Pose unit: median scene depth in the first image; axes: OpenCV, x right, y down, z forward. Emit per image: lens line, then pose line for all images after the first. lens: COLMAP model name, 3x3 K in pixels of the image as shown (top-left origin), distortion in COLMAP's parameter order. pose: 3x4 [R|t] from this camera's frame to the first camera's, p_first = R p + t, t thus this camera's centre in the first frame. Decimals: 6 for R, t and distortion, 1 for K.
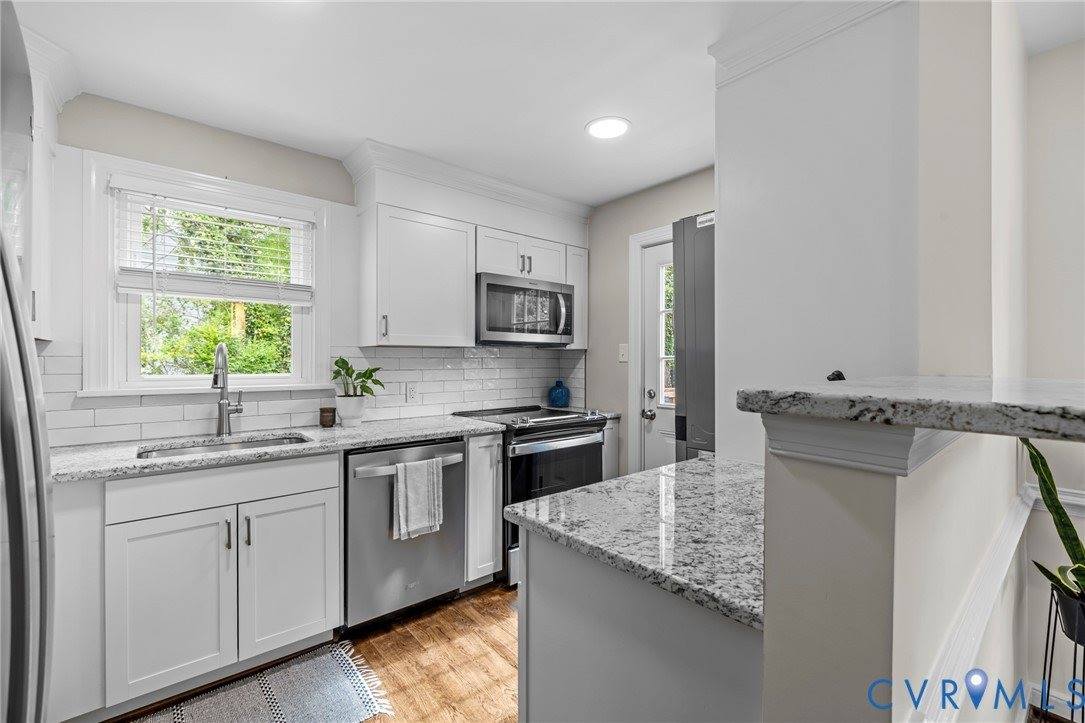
lens RADIAL K [[451.7, 0, 538.8], [0, 451.7, 361.9], [0, 0, 1]] dist [-0.011499, -0.000553]
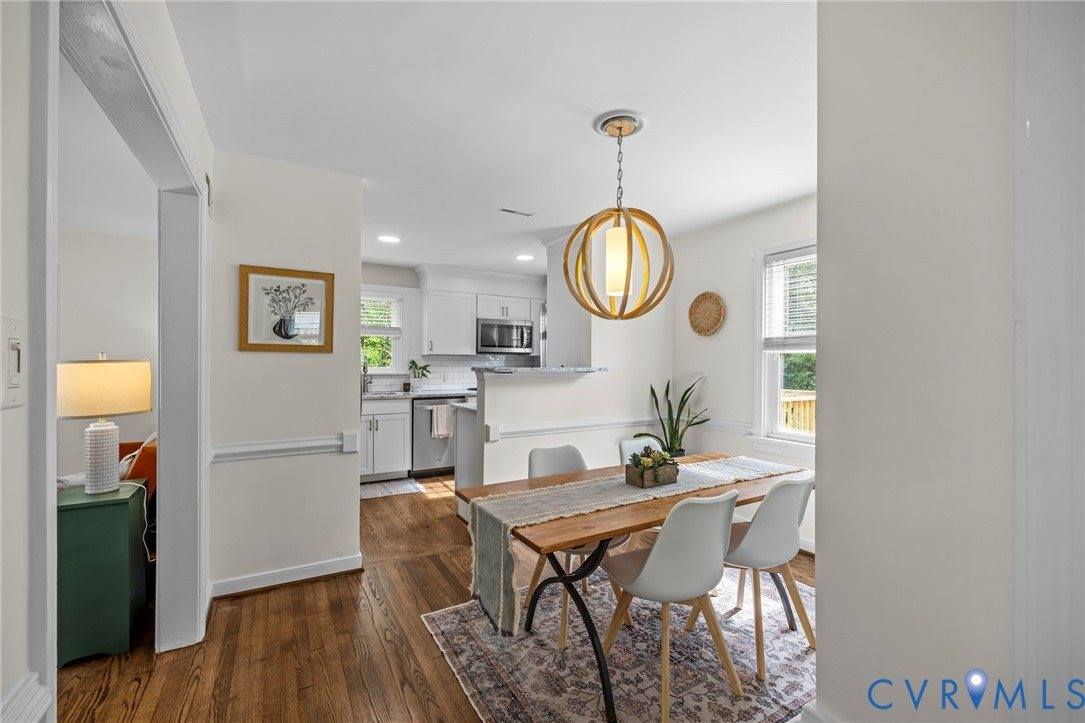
lens RADIAL K [[451.7, 0, 546.1], [0, 451.7, 363.6], [0, 0, 1]] dist [-0.011499, -0.000553]
pose [[0.988265, 0.008056, -0.152536, 0.475989], [-0.007073, 0.999951, 0.006989, -0.010751], [0.152585, -0.005828, 0.988273, -0.946498]]
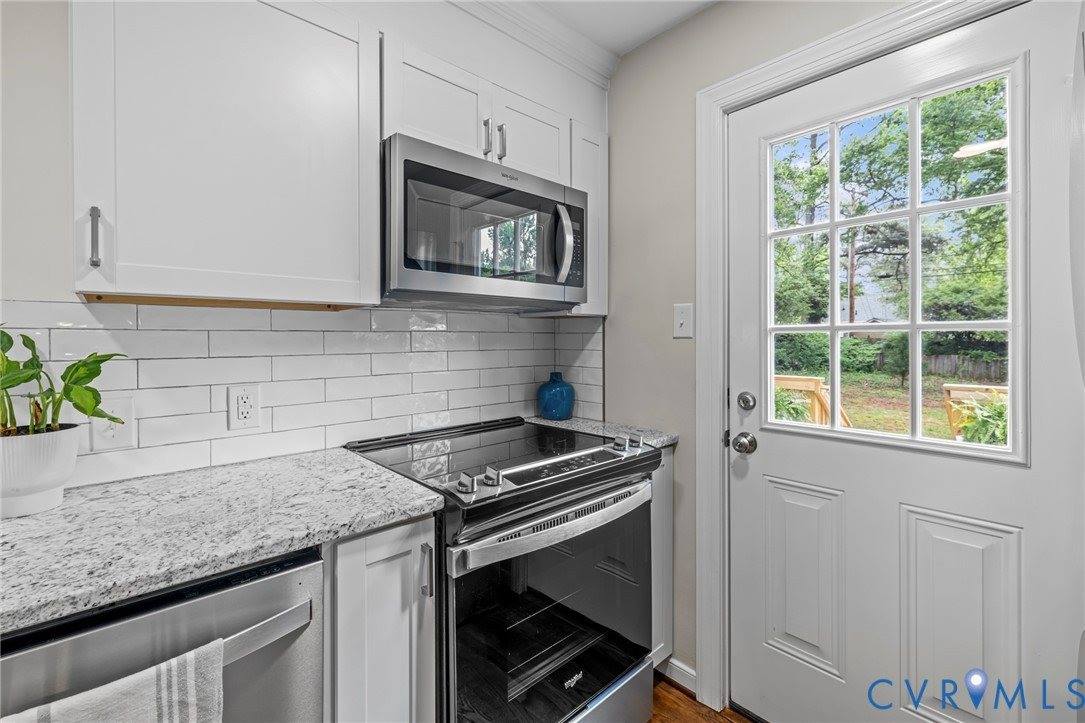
lens RADIAL K [[451.7, 0, 524.8], [0, 451.7, 342.1], [0, 0, 1]] dist [-0.011499, -0.000553]
pose [[0.999728, -0.005172, 0.022727, -0.008479], [0.005058, 0.999974, 0.005063, 0.001923], [-0.022753, -0.004947, 0.999729, 0.553902]]
